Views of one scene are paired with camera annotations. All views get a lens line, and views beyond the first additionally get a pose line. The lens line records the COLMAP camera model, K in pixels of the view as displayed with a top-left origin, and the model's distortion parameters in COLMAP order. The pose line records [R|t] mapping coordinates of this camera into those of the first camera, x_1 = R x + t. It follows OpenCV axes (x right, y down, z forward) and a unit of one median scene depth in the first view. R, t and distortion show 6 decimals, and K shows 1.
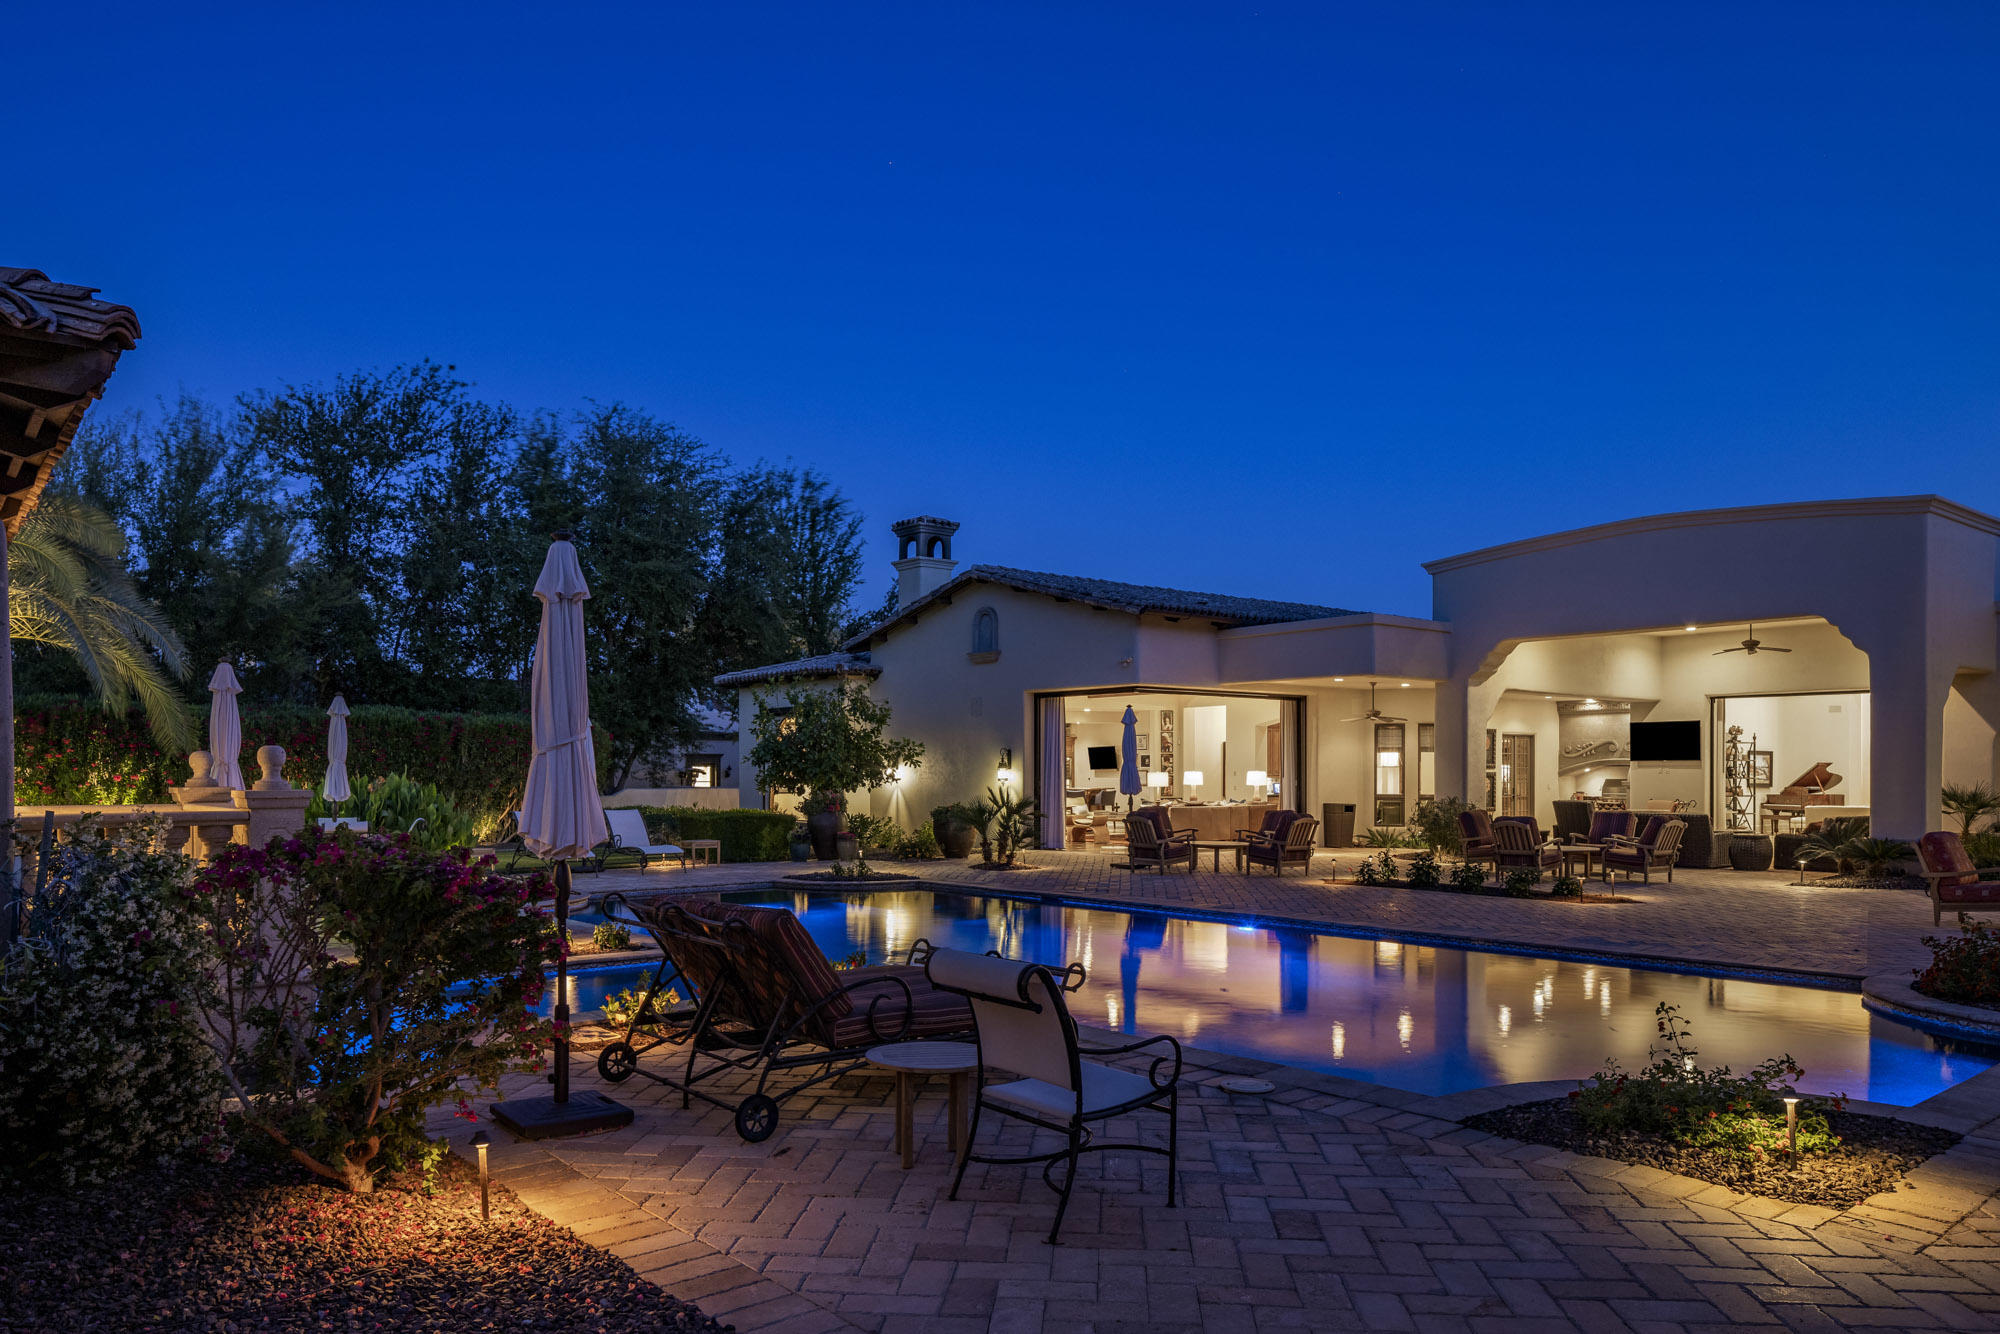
lens RADIAL K [[1372.7, 0, 984.2], [0, 1372.7, 777.5], [0, 0, 1]] dist [-0.000521, 0.001001]
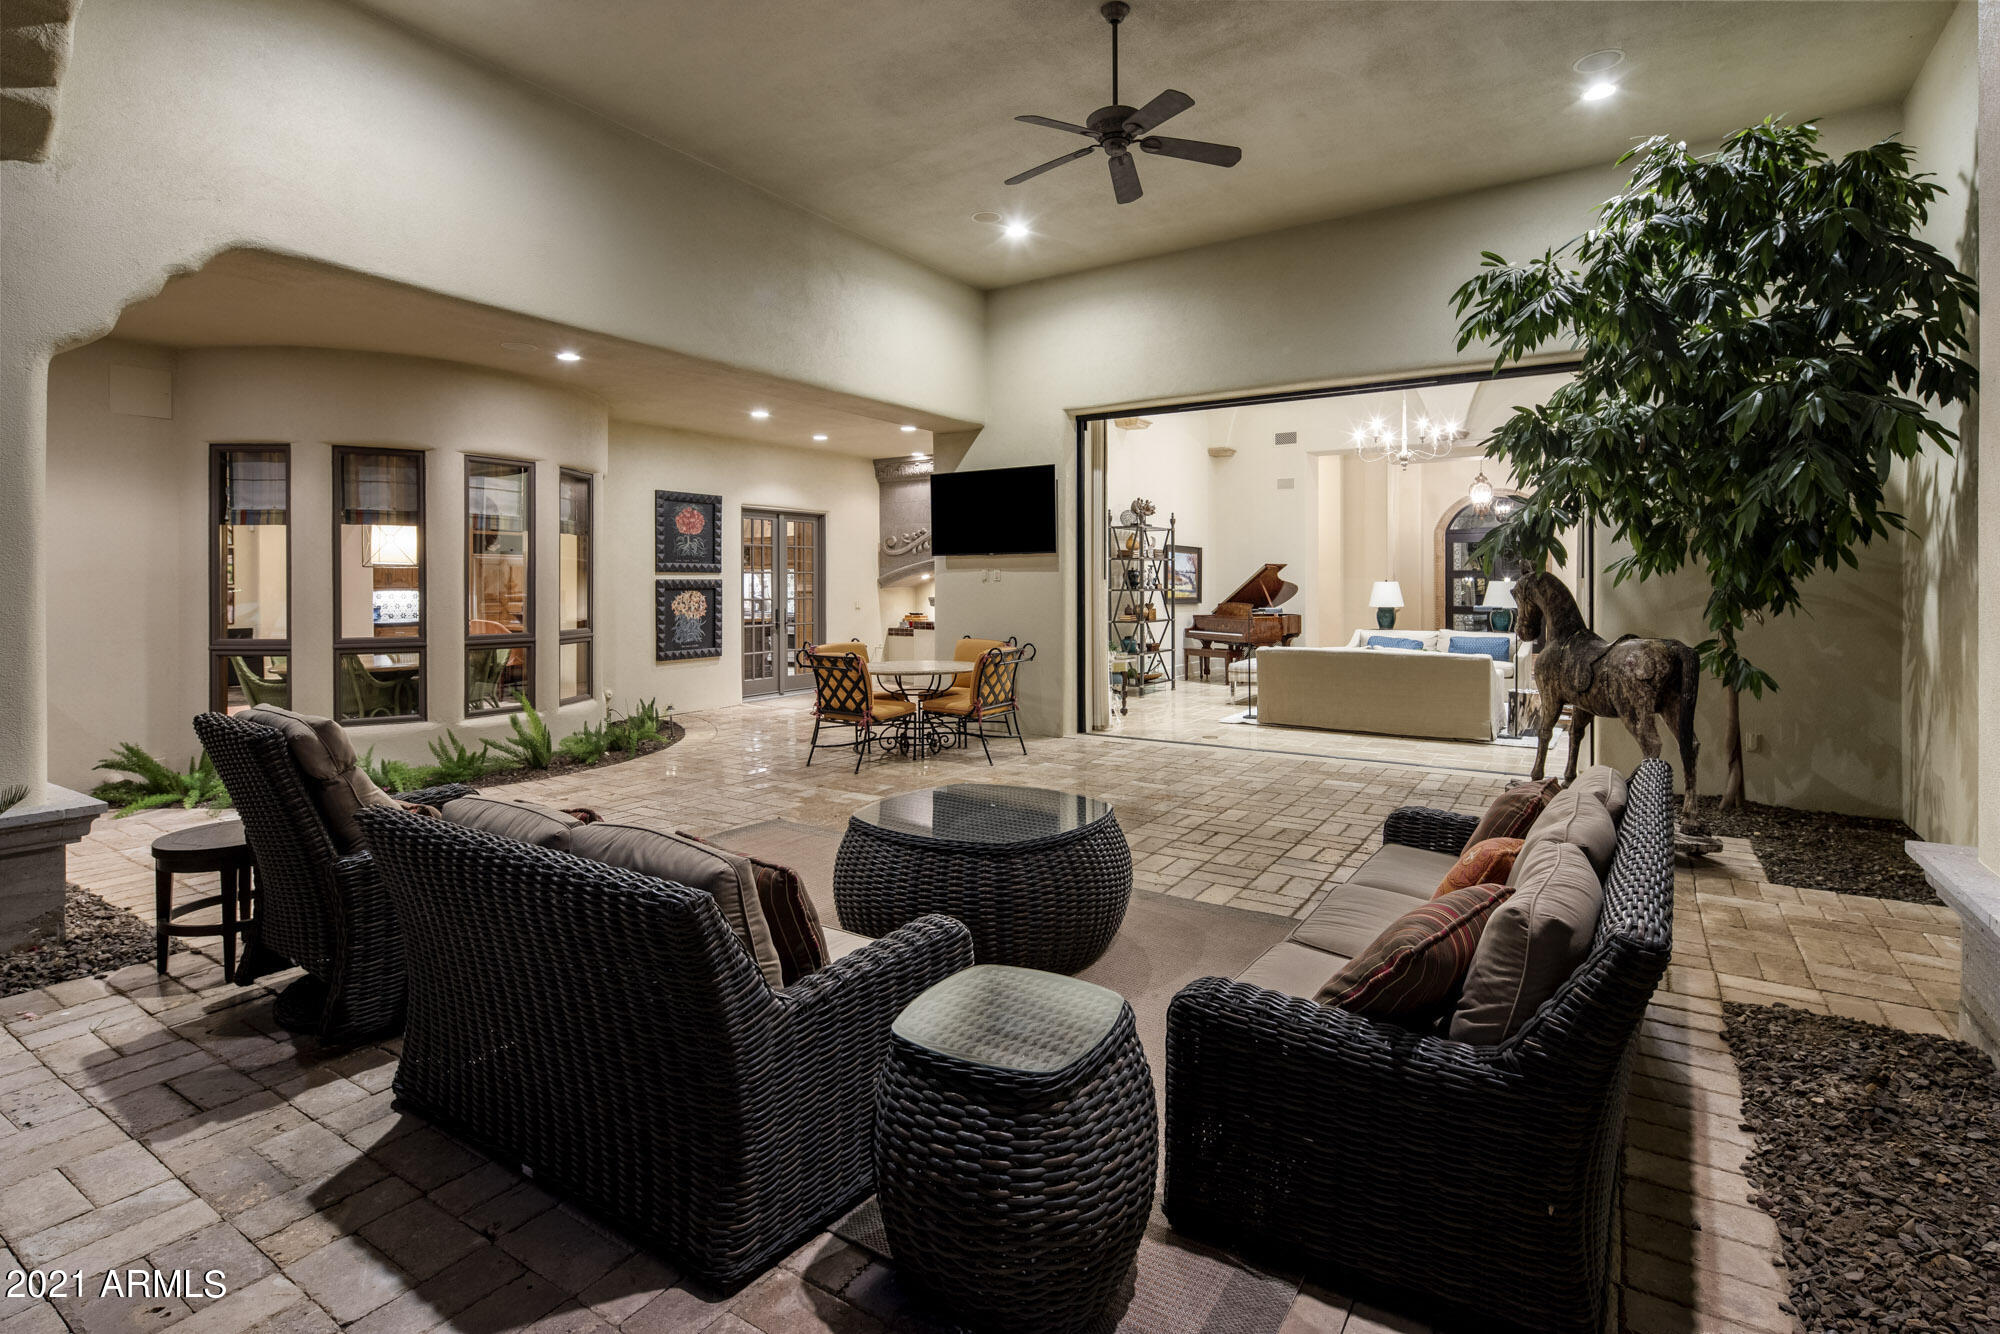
lens RADIAL K [[972.6, 0, 985.9], [0, 972.6, 589.8], [0, 0, 1]] dist [-0.000415, -0.000316]
pose [[0.956173, -0.004306, 0.292772, 0.345922], [0.003001, 0.999983, 0.004905, -0.001701], [-0.292788, -0.003812, 0.956170, 0.596632]]
